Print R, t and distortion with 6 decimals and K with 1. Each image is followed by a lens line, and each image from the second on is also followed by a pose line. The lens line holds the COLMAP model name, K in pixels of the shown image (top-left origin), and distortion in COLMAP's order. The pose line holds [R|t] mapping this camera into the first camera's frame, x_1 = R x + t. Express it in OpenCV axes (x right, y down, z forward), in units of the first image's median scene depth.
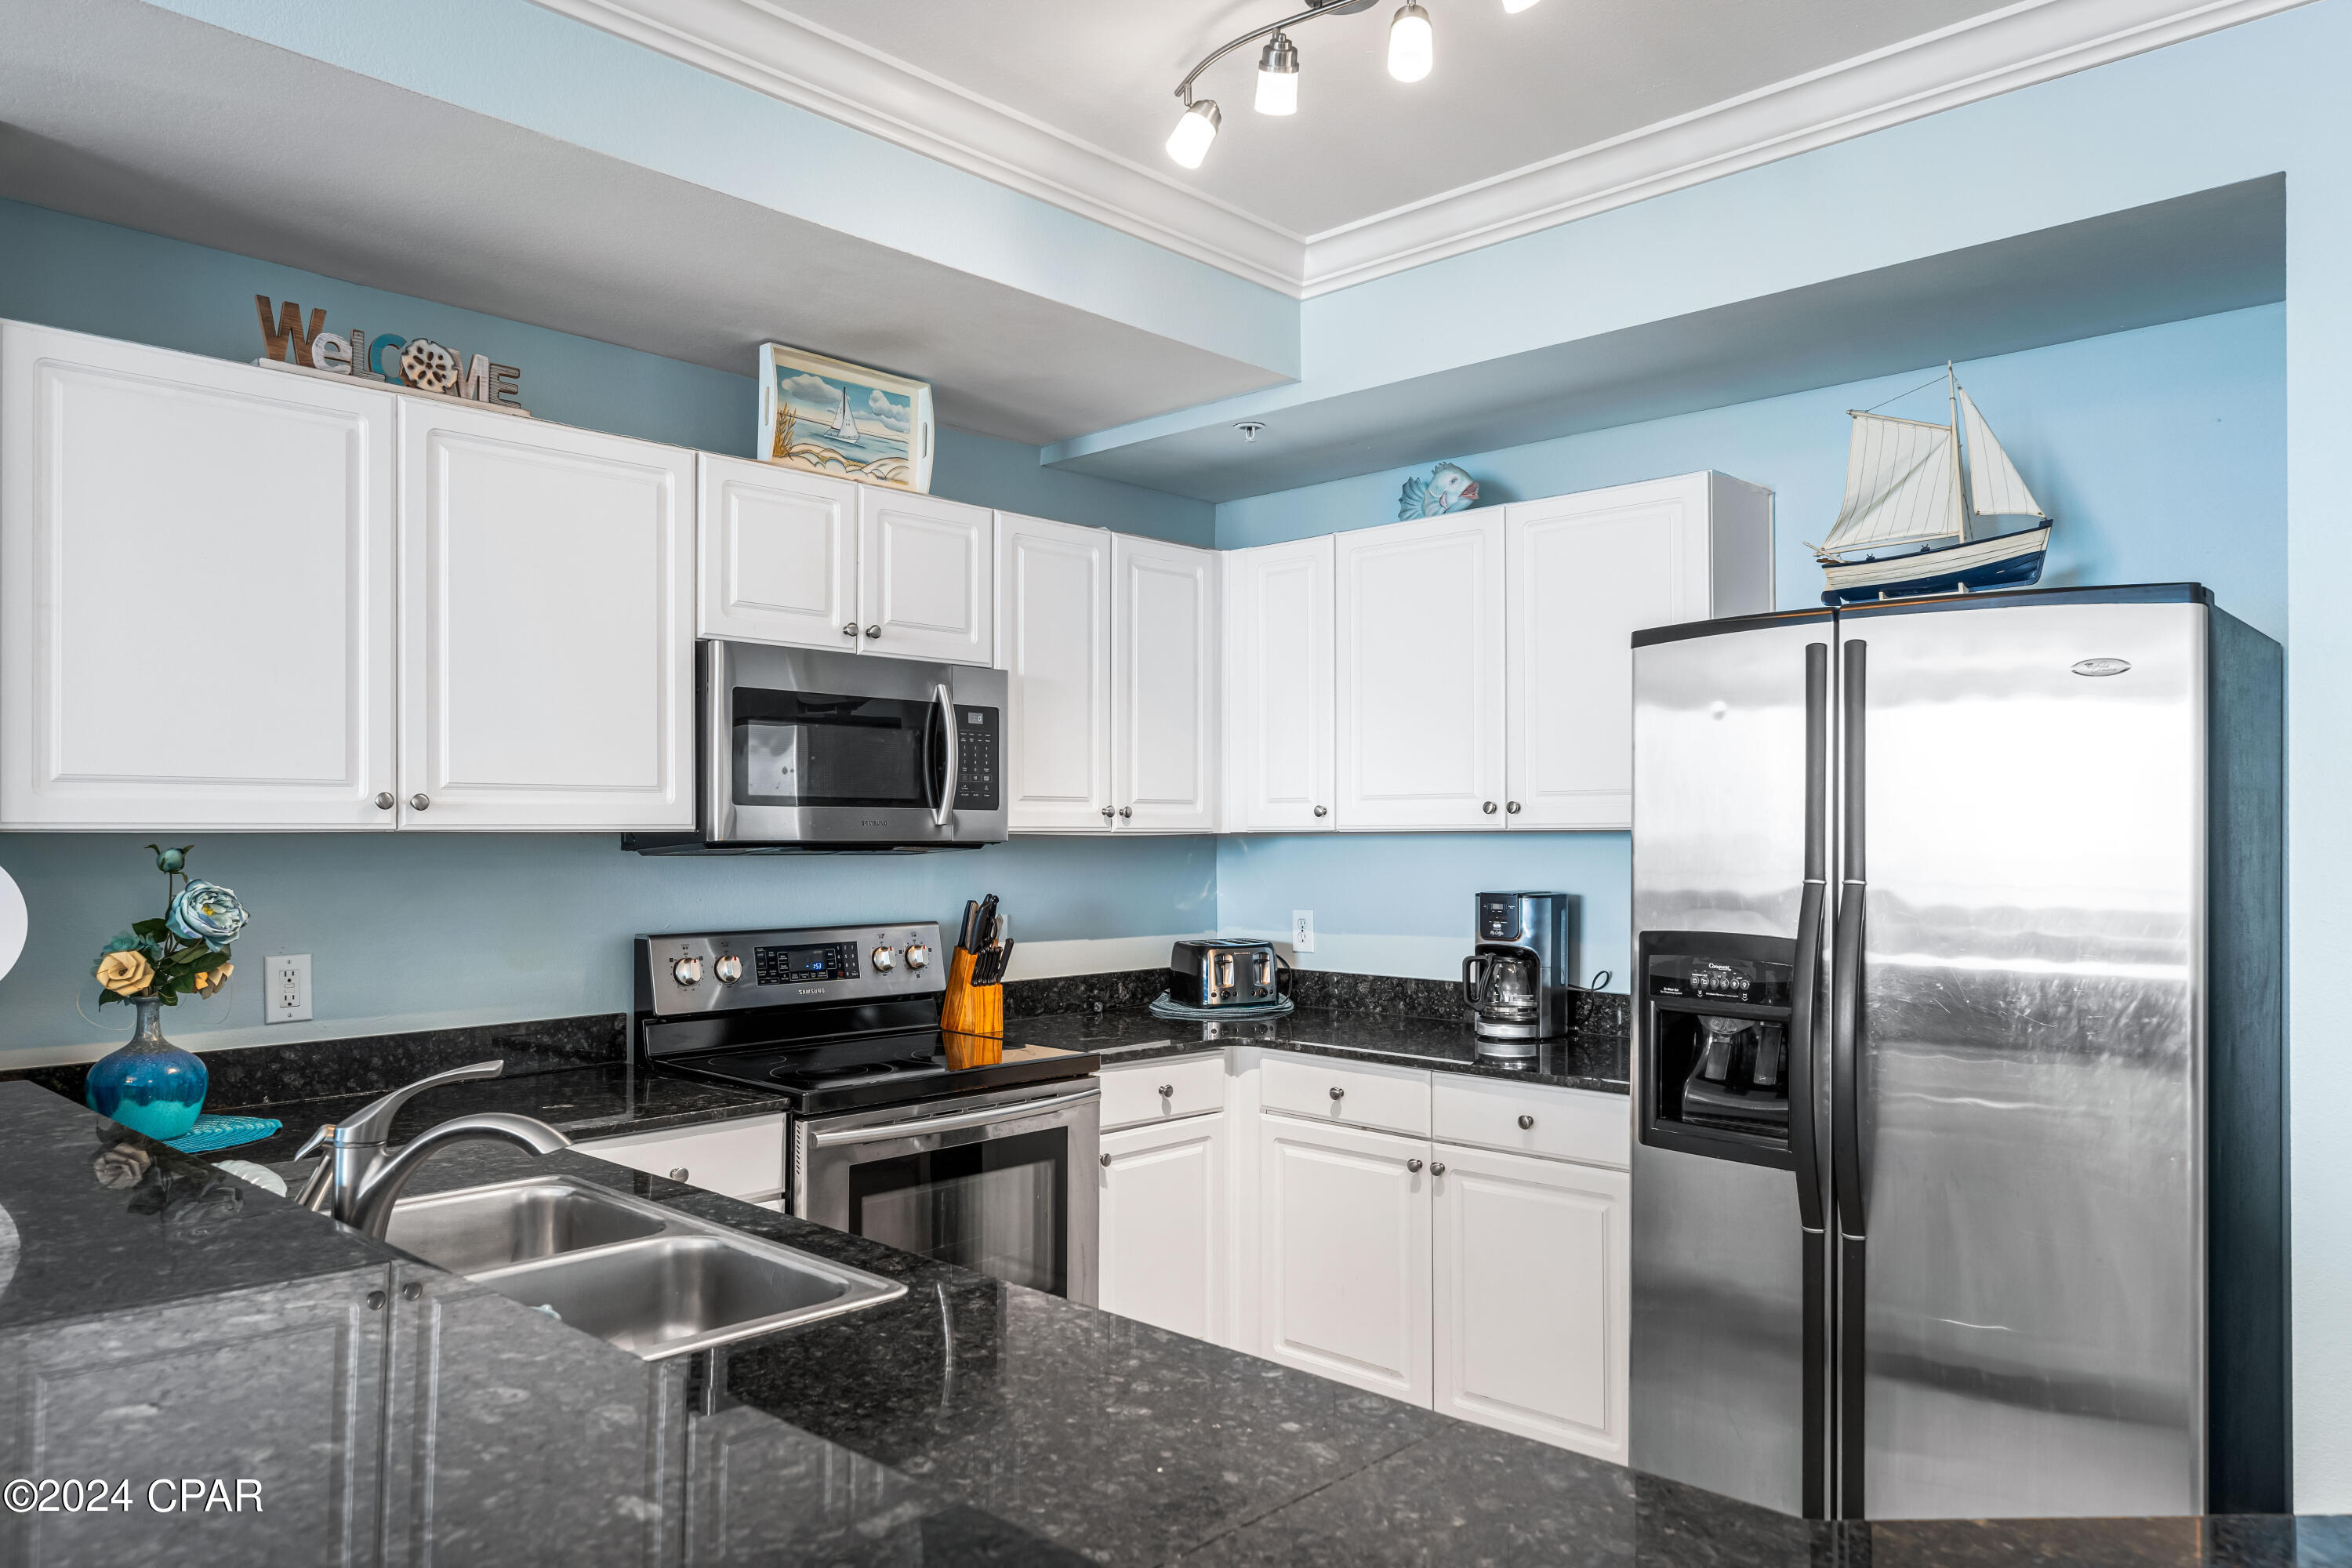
lens RADIAL K [[1598.0, 0, 1180.9], [0, 1598.0, 817.0], [0, 0, 1]] dist [0.003518, 0.002080]
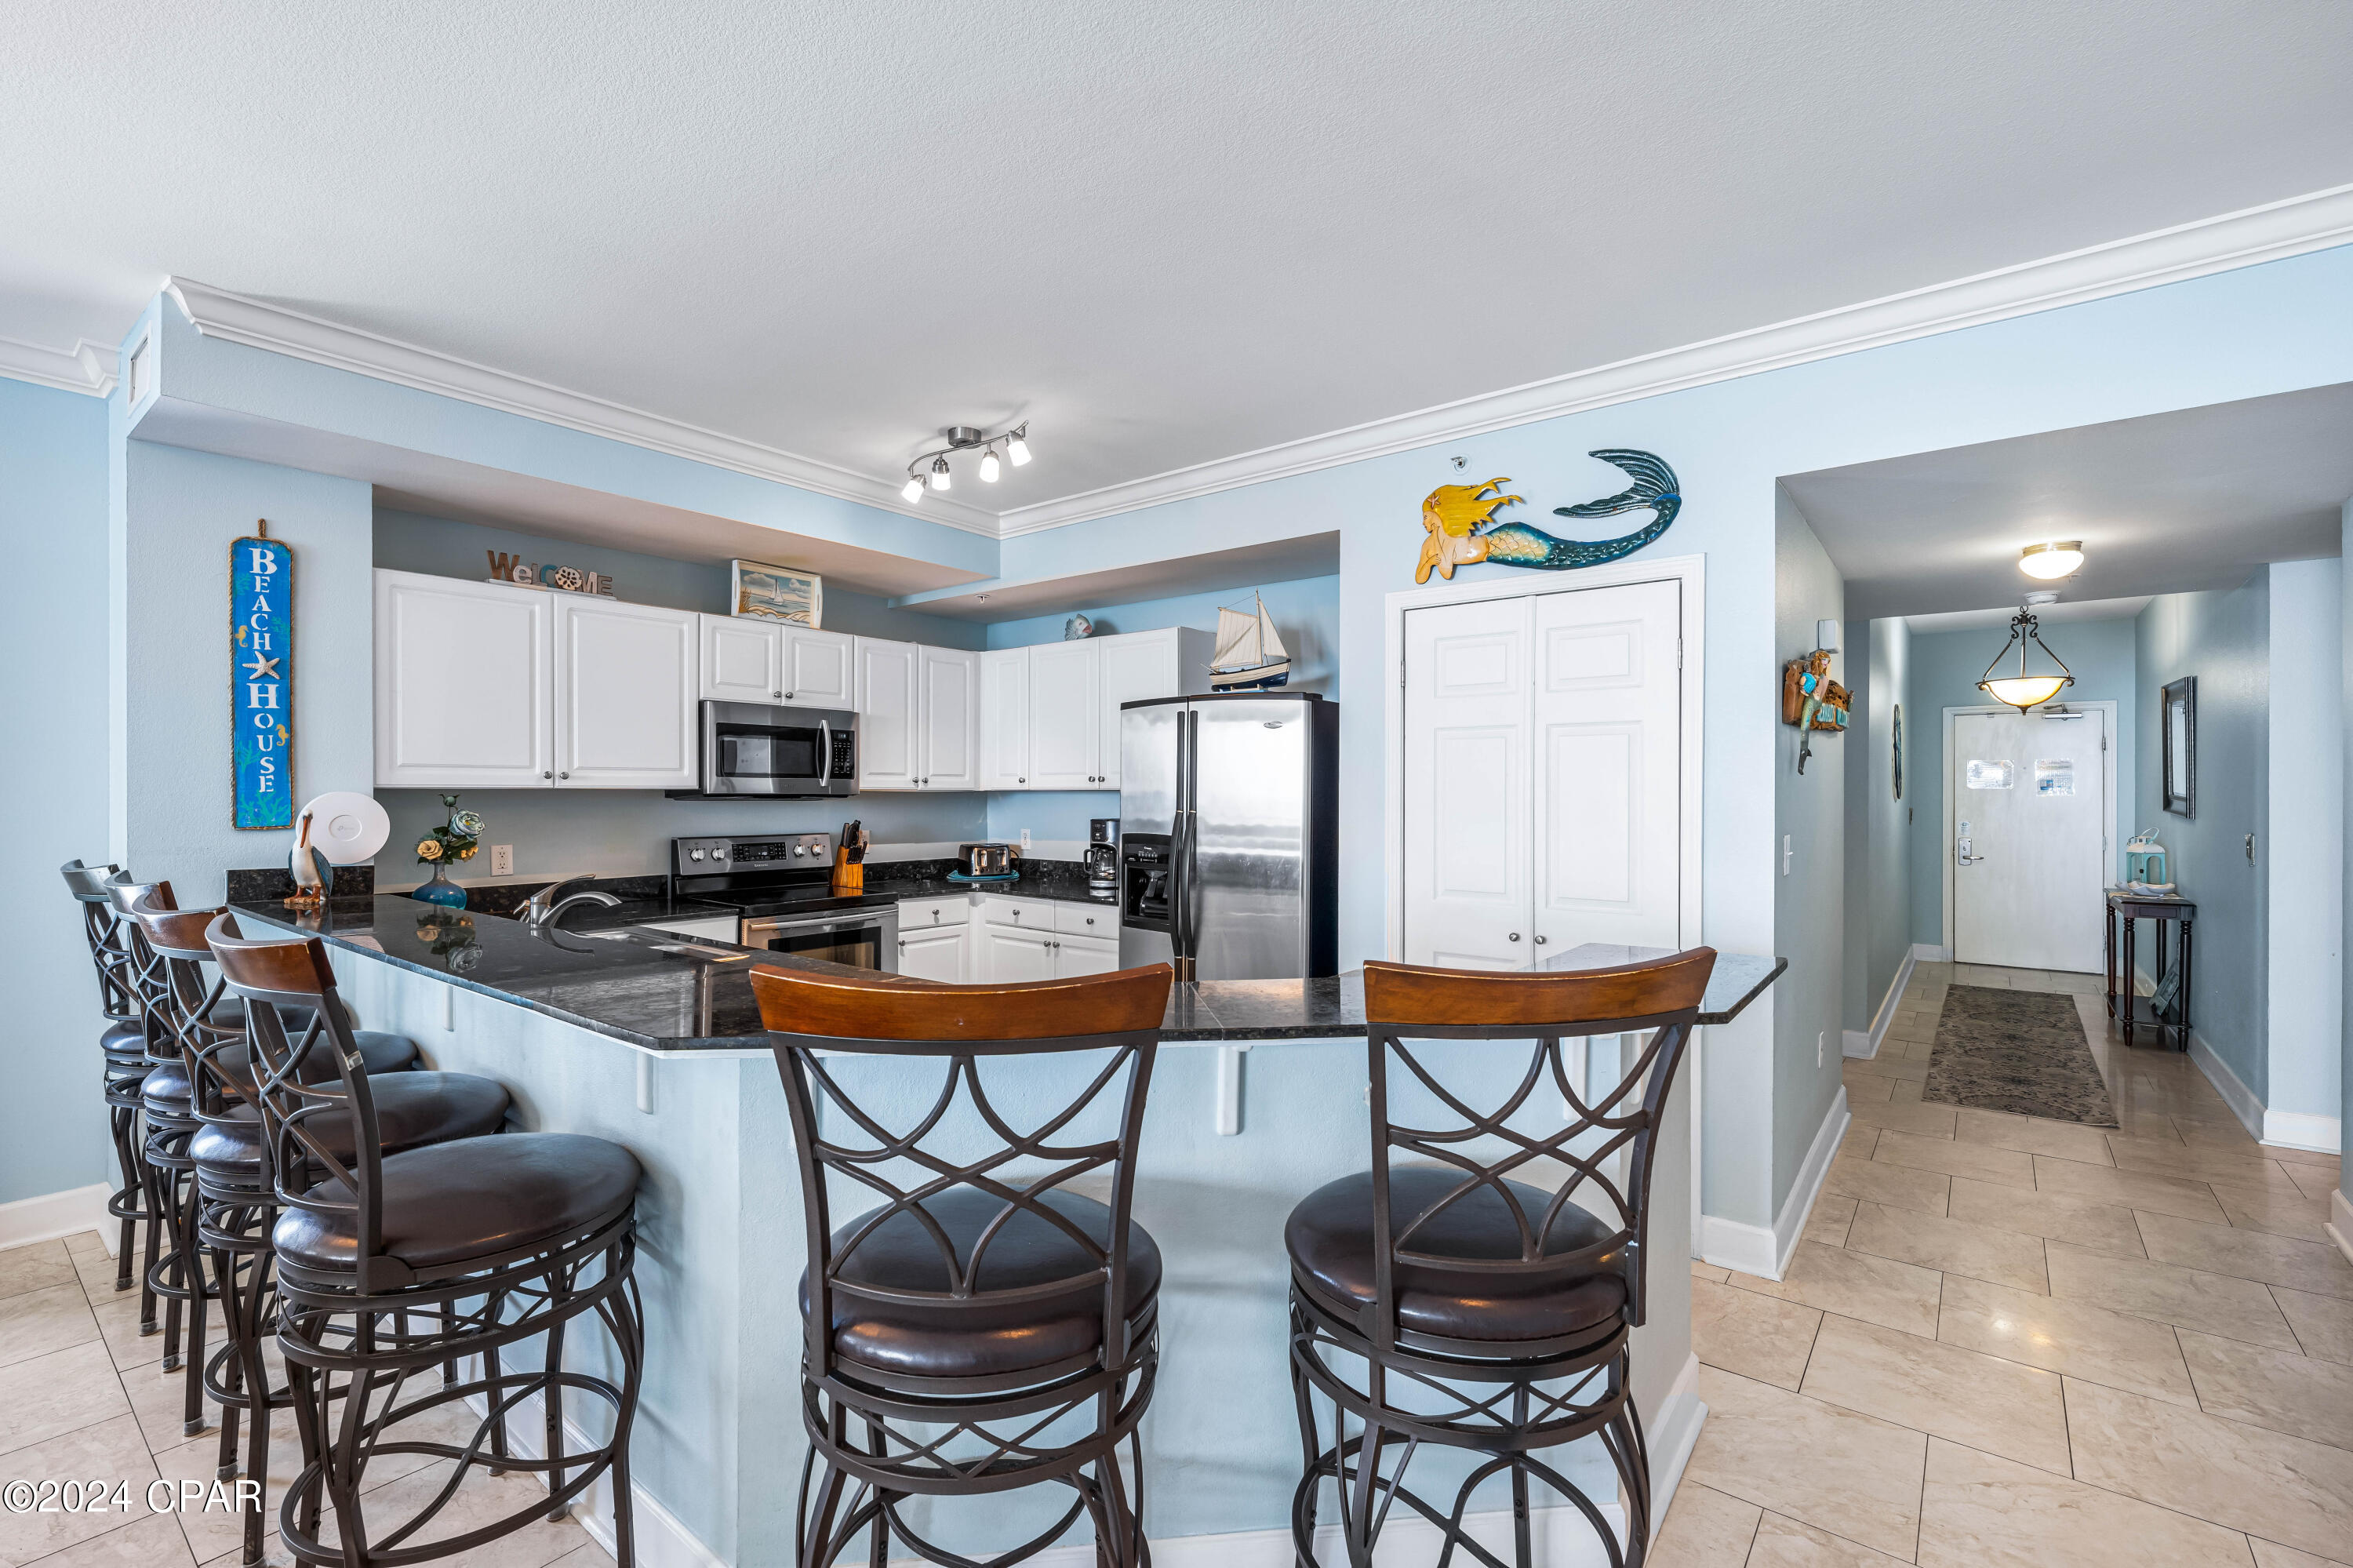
lens RADIAL K [[1022.3, 0, 1180.4], [0, 1022.3, 795.3], [0, 0, 1]] dist [-0.000855, -0.000302]
pose [[0.995709, 0.002960, 0.092489, 0.203601], [-0.004325, 0.999885, 0.014566, -0.005207], [-0.092435, -0.014904, 0.995607, -0.409973]]
